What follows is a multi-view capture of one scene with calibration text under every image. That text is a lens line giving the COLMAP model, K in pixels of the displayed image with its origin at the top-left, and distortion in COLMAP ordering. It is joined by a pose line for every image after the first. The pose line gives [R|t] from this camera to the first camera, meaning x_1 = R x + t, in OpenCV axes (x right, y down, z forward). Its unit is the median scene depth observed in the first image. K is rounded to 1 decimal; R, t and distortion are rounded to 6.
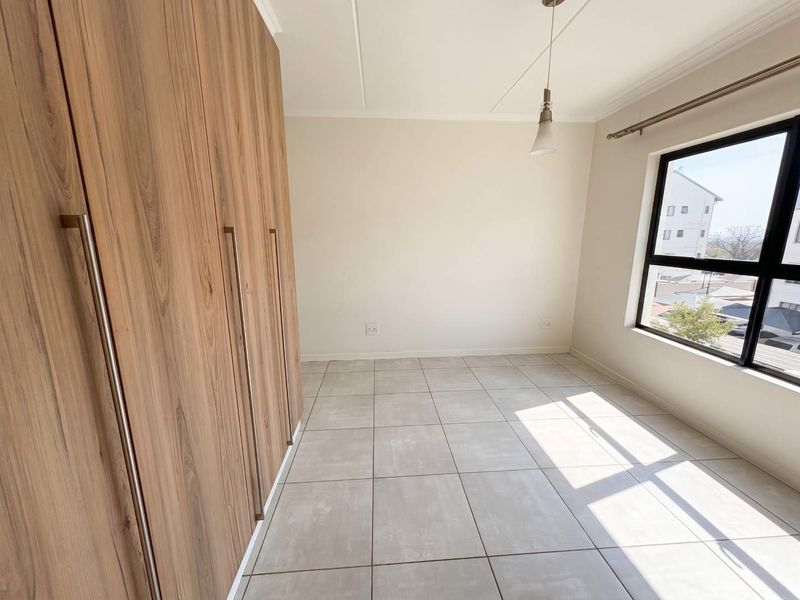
lens RADIAL K [[321.5, 0, 400.6], [0, 321.5, 299.7], [0, 0, 1]] dist [-0.001952, 0.000324]
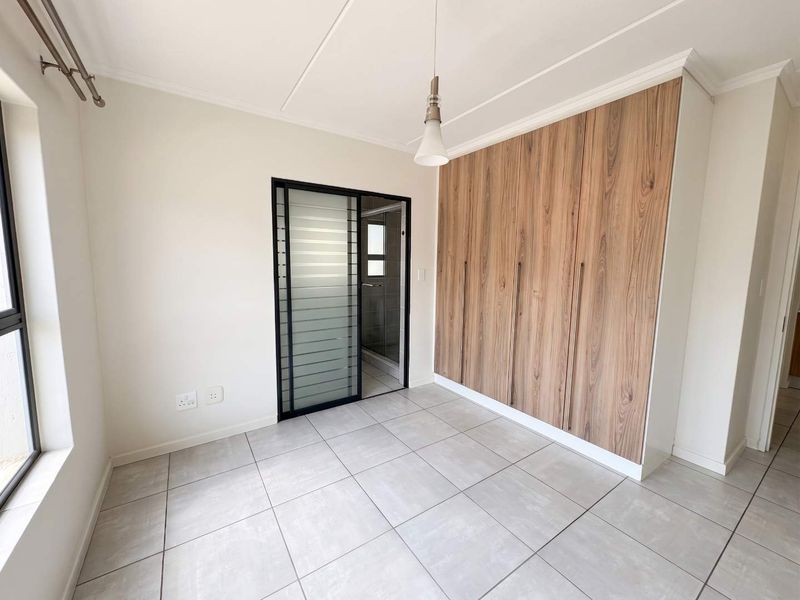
lens RADIAL K [[321.5, 0, 404.3], [0, 321.5, 297.8], [0, 0, 1]] dist [-0.001952, 0.000324]
pose [[-0.862475, 0.046354, -0.503973, 0.852424], [-0.111870, 0.953703, 0.279170, -0.338081], [0.493581, 0.297156, -0.817359, 1.595482]]
